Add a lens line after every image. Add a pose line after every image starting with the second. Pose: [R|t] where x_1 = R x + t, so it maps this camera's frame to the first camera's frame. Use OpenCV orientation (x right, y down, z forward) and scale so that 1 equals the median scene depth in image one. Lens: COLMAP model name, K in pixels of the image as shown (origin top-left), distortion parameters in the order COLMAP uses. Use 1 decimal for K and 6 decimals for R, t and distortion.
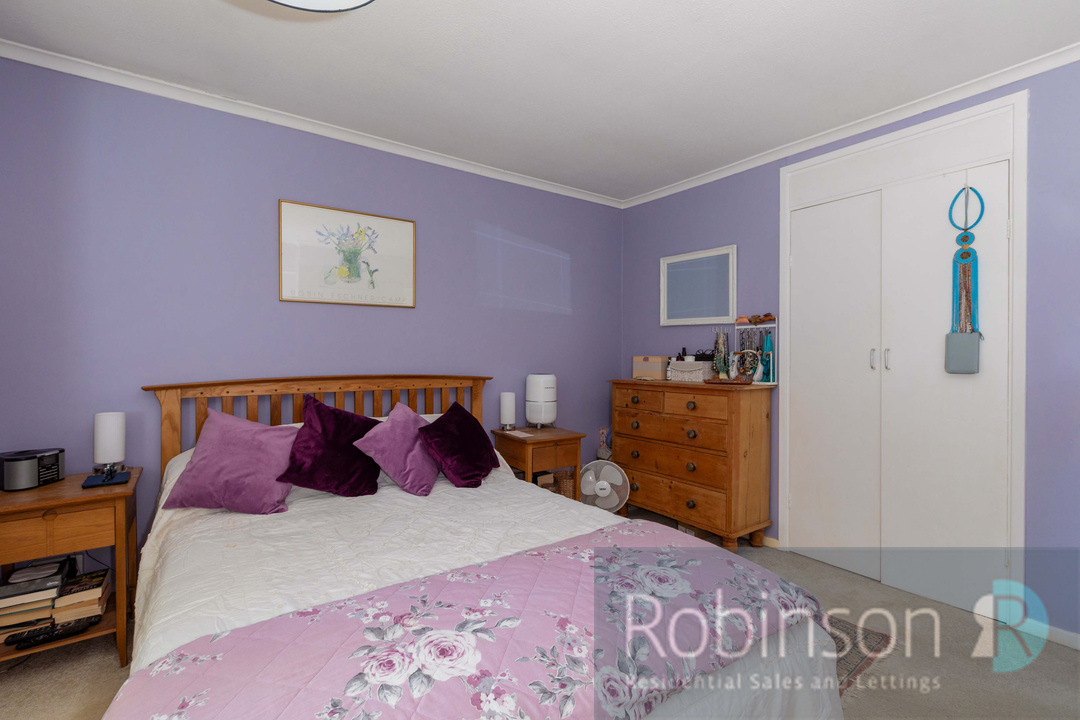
lens RADIAL K [[483.2, 0, 541.7], [0, 483.2, 365.9], [0, 0, 1]] dist [0.000429, 0.000045]
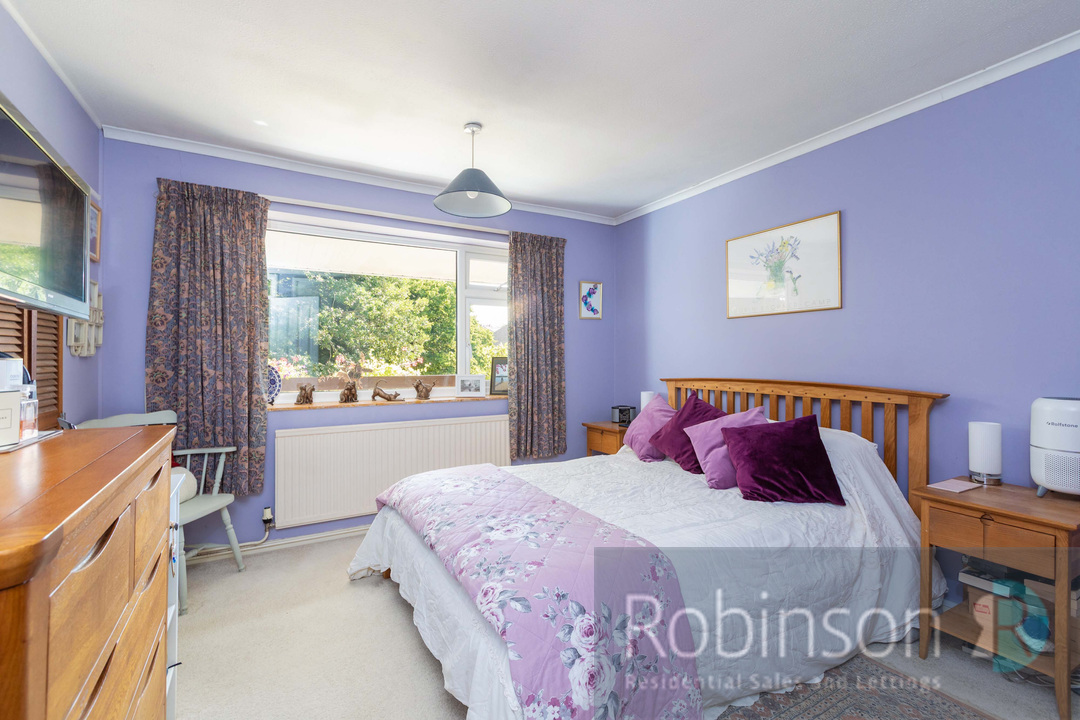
lens RADIAL K [[482.8, 0, 540.4], [0, 482.8, 347.8], [0, 0, 1]] dist [-0.000972, 0.000091]
pose [[-0.092200, -0.005709, -0.995724, 0.726661], [-0.003563, 0.999979, -0.005403, -0.043627], [0.995734, 0.003050, -0.092219, 0.574786]]
